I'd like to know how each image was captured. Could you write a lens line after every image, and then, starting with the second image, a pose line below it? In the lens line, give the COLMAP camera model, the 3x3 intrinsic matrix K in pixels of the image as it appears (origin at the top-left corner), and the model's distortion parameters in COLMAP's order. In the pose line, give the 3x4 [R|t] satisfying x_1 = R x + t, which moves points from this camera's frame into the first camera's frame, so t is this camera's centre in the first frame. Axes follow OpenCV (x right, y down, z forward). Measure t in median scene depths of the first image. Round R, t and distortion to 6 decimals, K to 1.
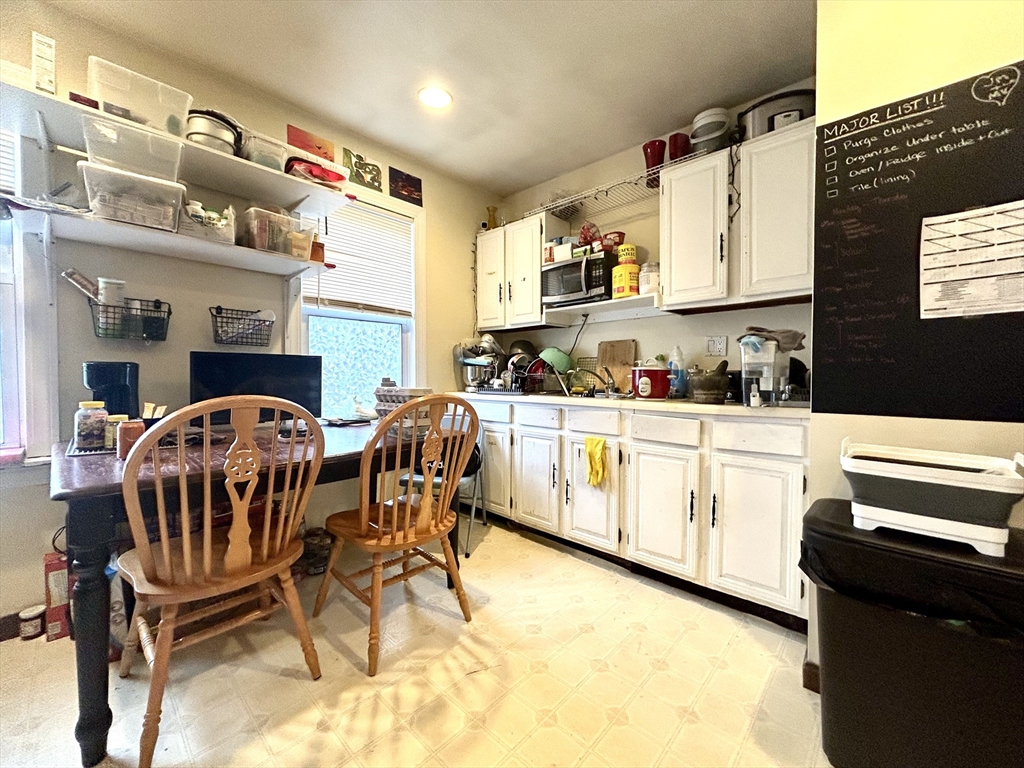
lens RADIAL K [[425.2, 0, 474.9], [0, 425.2, 384.0], [0, 0, 1]] dist [0.000592, 0.000241]
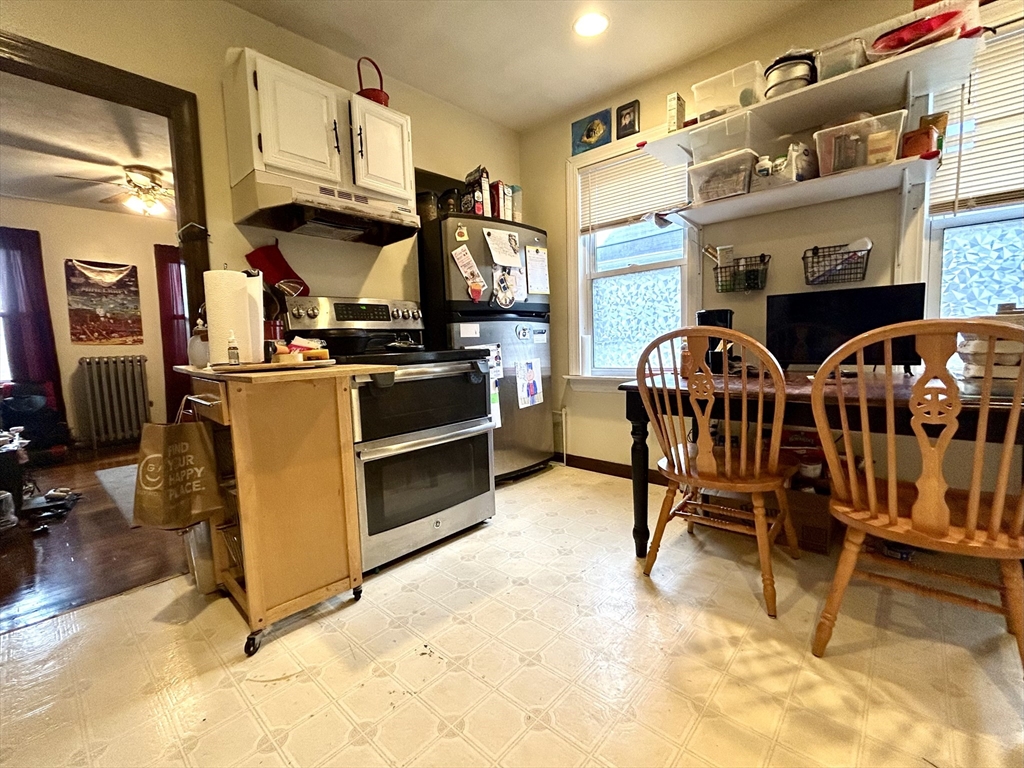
lens RADIAL K [[414.7, 0, 512.2], [0, 414.7, 379.0], [0, 0, 1]] dist [0.002113, 0.000929]
pose [[0.064644, 0.086019, -0.994194, 0.338511], [-0.003407, 0.996291, 0.085979, 0.043025], [0.997903, -0.002171, 0.064697, 0.228565]]
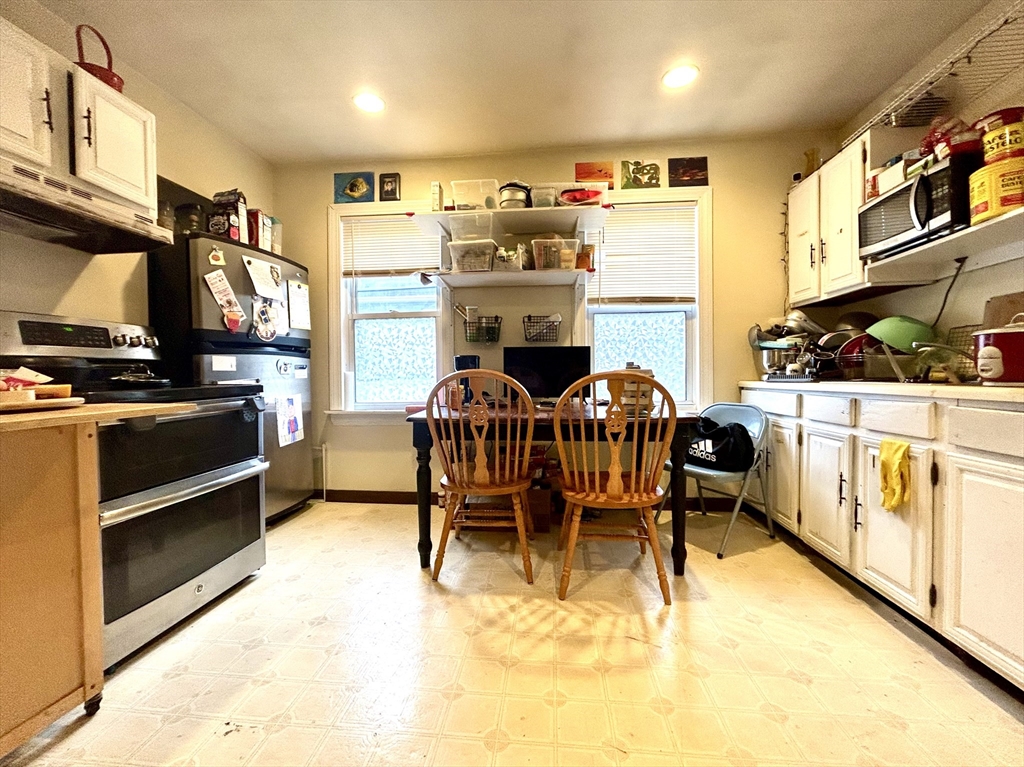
lens RADIAL K [[396.7, 0, 479.3], [0, 396.7, 384.9], [0, 0, 1]] dist [0.000624, 0.000432]
pose [[0.600357, 0.018881, -0.799509, 0.353240], [-0.019508, 0.999770, 0.008962, 0.040122], [0.799494, 0.010216, 0.600587, 0.076540]]
